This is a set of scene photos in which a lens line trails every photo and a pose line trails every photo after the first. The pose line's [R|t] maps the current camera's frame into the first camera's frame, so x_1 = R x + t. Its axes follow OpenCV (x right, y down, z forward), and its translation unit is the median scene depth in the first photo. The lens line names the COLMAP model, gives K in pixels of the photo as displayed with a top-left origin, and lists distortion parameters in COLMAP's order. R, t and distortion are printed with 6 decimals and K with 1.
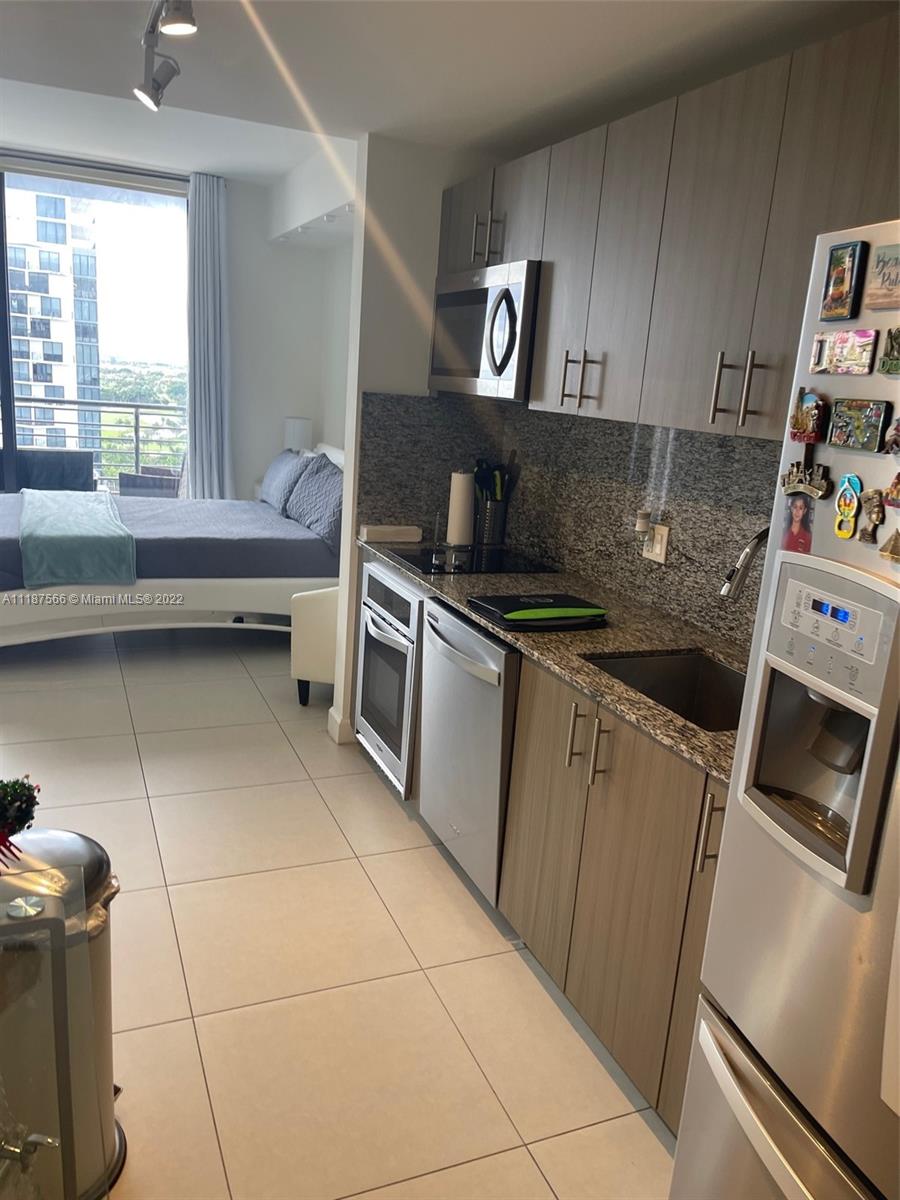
lens RADIAL K [[899.5, 0, 450.0], [0, 899.5, 600.0], [0, 0, 1]] dist [0.073815, -0.075938]
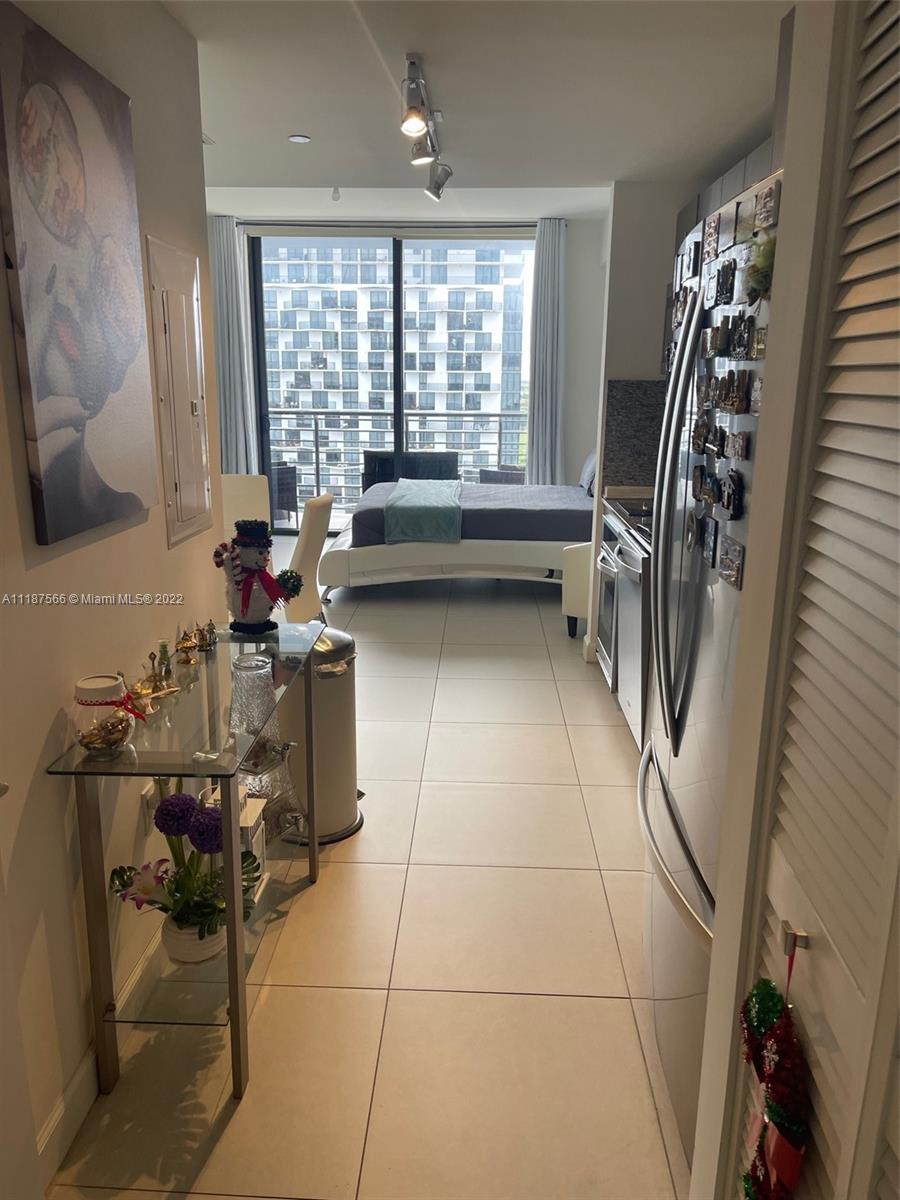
lens RADIAL K [[894.3, 0, 437.5], [0, 894.3, 596.5], [0, 0, 1]] dist [0.059701, -0.088912]
pose [[0.899297, 0.034163, -0.436002, 0.198314], [-0.041927, 0.999087, -0.008195, 0.074756], [0.435324, 0.025650, 0.899908, -0.186466]]
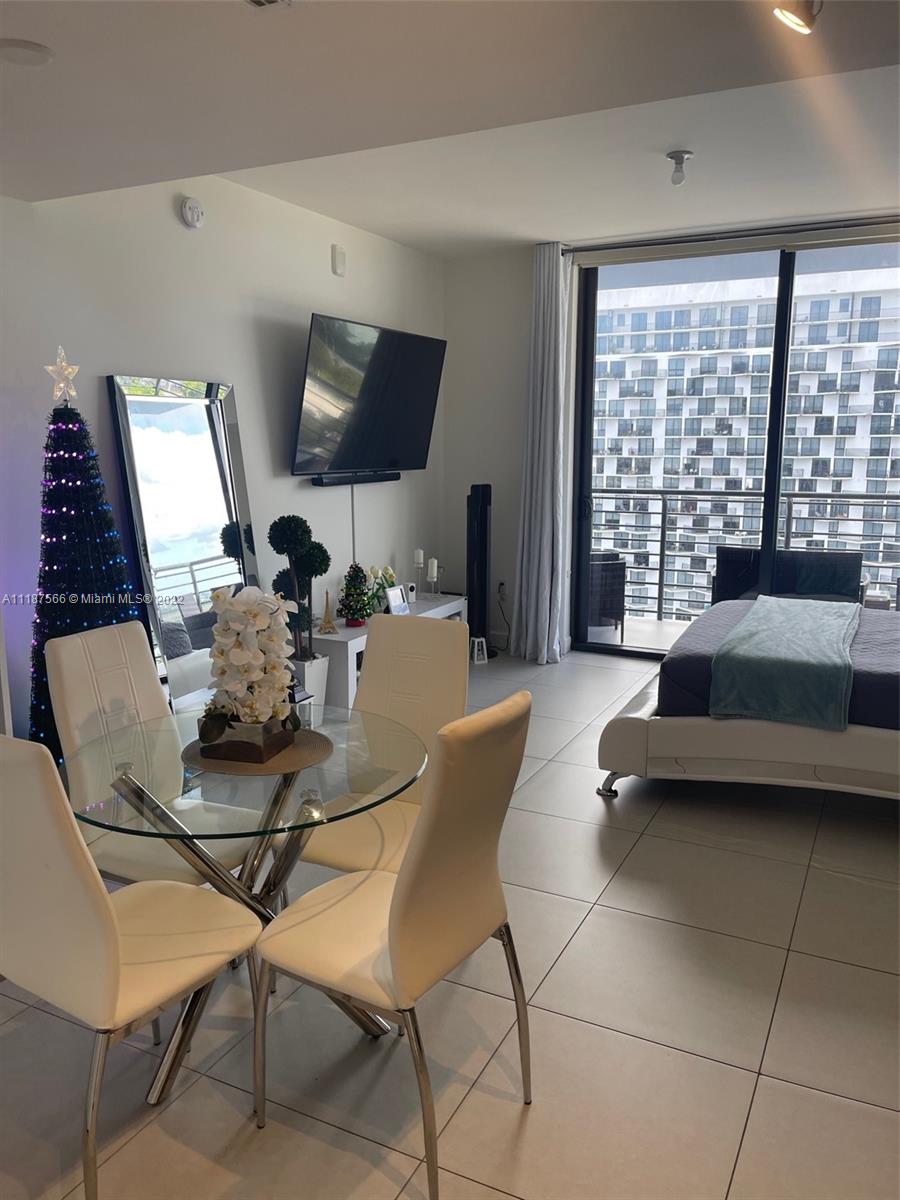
lens RADIAL K [[899.5, 0, 450.0], [0, 899.5, 600.0], [0, 0, 1]] dist [0.073815, -0.075938]
pose [[0.648042, 0.054934, -0.759621, 0.008723], [-0.132091, 0.990387, -0.041066, -0.052303], [0.750063, 0.126951, 0.649068, 0.256302]]
